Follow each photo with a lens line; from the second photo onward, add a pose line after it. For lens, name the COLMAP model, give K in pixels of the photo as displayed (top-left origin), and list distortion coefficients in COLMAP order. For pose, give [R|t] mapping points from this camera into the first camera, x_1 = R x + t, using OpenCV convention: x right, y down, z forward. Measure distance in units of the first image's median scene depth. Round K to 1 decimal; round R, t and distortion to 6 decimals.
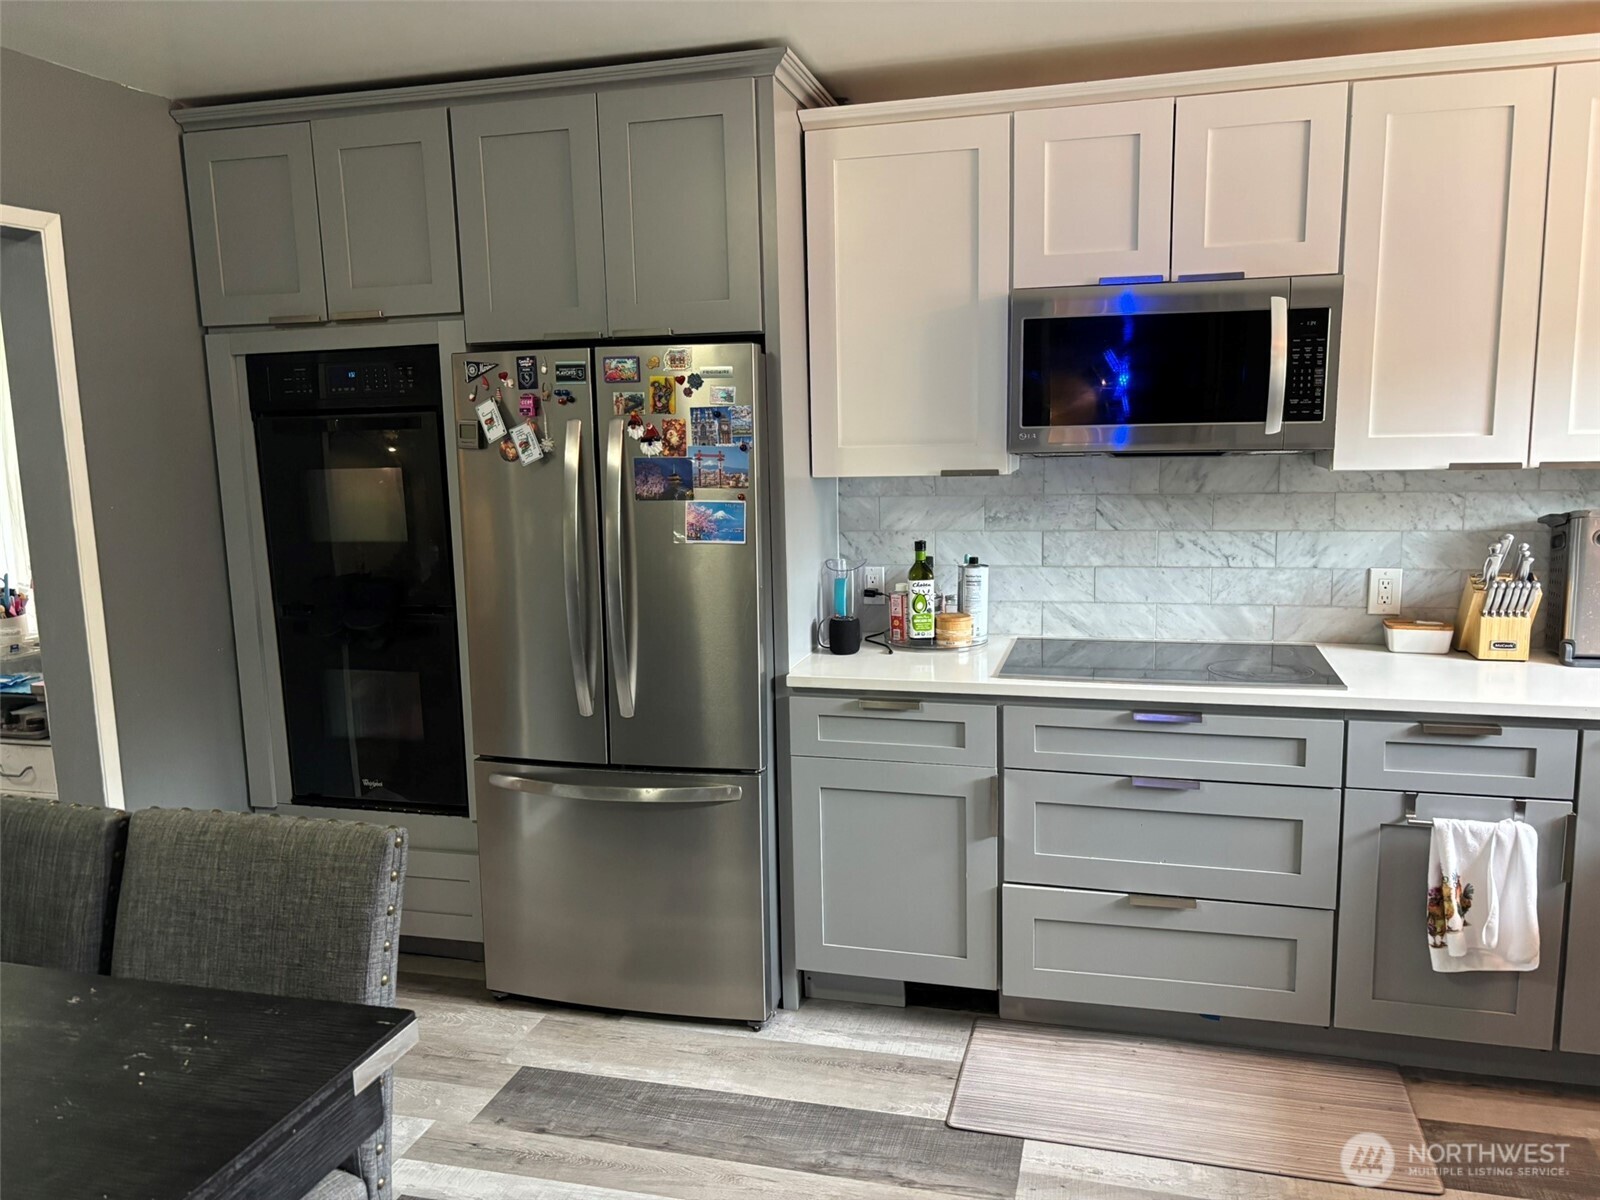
lens RADIAL K [[1211.8, 0, 803.4], [0, 1211.8, 606.2], [0, 0, 1]] dist [0.063514, -0.073096]
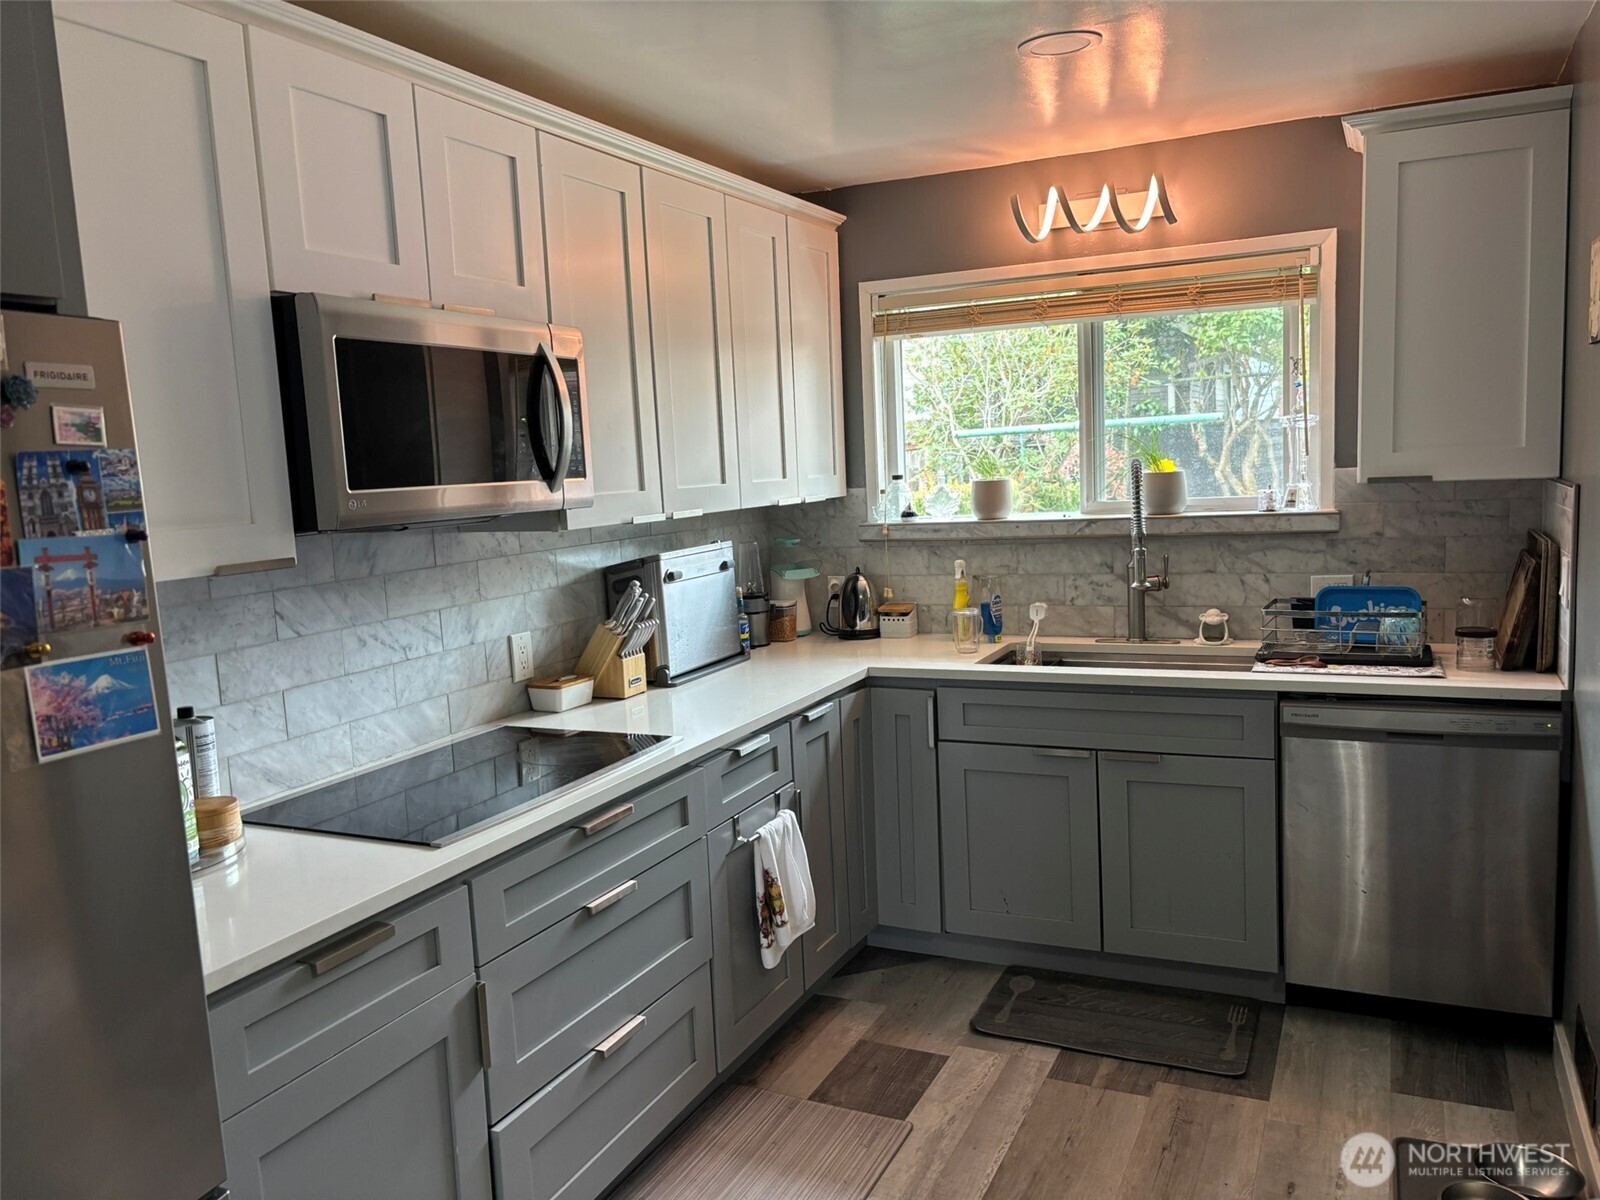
lens RADIAL K [[1211.8, 0, 803.4], [0, 1211.8, 606.2], [0, 0, 1]] dist [0.063514, -0.073096]
pose [[0.176490, -0.108423, 0.978313, -0.418191], [0.196125, 0.977858, 0.072991, -0.076214], [-0.964565, 0.178989, 0.193847, 0.574510]]
